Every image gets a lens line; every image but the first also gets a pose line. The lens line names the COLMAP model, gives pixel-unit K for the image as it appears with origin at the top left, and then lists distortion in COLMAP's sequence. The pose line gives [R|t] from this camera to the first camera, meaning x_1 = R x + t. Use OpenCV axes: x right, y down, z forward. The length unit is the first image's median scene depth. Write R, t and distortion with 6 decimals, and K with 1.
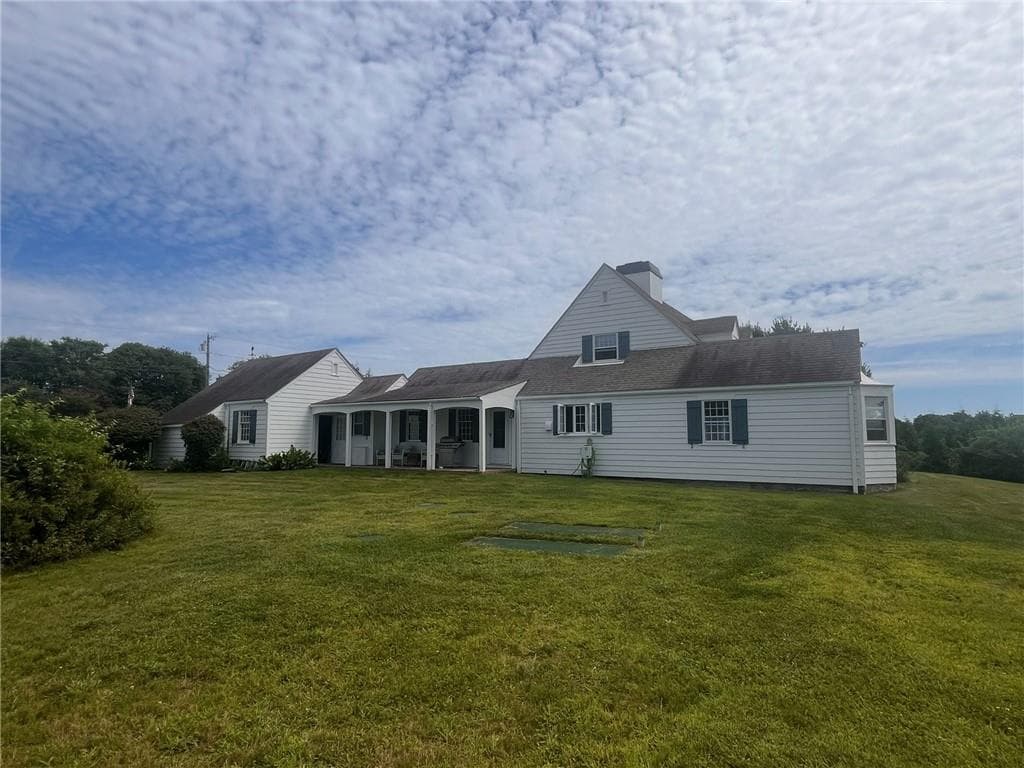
lens RADIAL K [[556.7, 0, 517.8], [0, 556.7, 384.5], [0, 0, 1]] dist [0.003421, 0.000193]
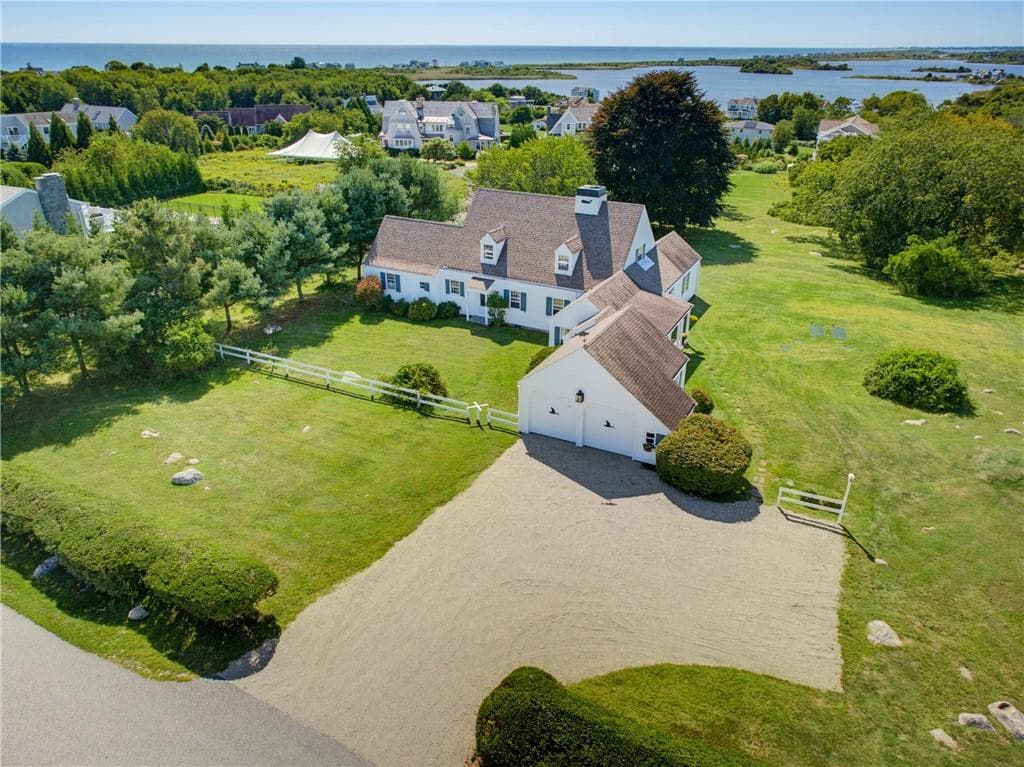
lens RADIAL K [[701.7, 0, 512.0], [0, 701.7, 385.2], [0, 0, 1]] dist [-0.002827, 0.000248]
pose [[-0.078157, -0.436862, 0.896127, -2.114371], [-0.102562, 0.897631, 0.428650, -0.644897], [-0.991651, -0.058407, -0.114961, 1.736280]]
